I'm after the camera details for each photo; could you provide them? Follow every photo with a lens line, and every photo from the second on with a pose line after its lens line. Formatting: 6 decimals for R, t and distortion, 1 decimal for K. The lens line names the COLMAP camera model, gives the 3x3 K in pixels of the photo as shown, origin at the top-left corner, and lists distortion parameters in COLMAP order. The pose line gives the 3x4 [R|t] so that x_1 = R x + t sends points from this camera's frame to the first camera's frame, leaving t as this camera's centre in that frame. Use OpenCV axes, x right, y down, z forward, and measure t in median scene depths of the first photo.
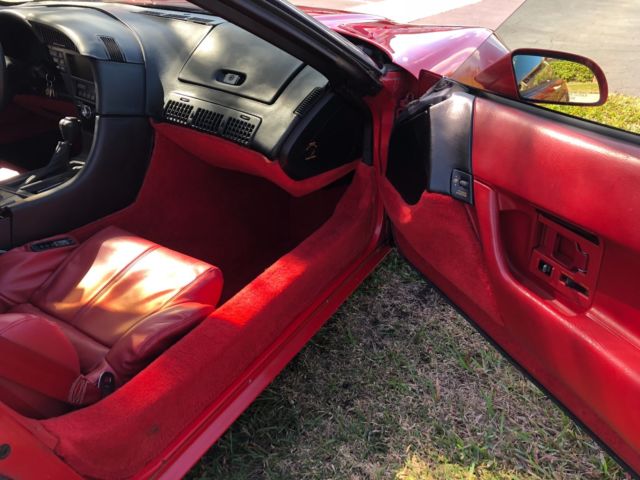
lens RADIAL K [[521.7, 0, 318.6], [0, 521.7, 238.9], [0, 0, 1]] dist [0.027824, -0.042316]
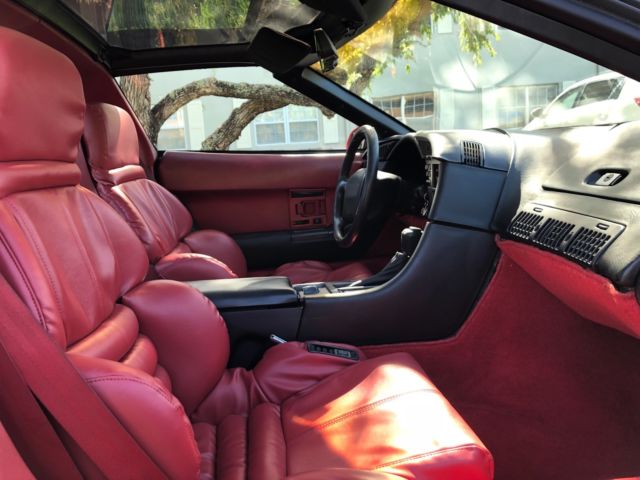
lens RADIAL K [[521.7, 0, 320.4], [0, 521.7, 242.5], [0, 0, 1]] dist [0.027824, -0.042316]
pose [[0.619367, 0.065169, -0.782392, 0.130829], [-0.329211, 0.926263, -0.183461, 0.008428], [0.712745, 0.371202, 0.595151, 0.379739]]
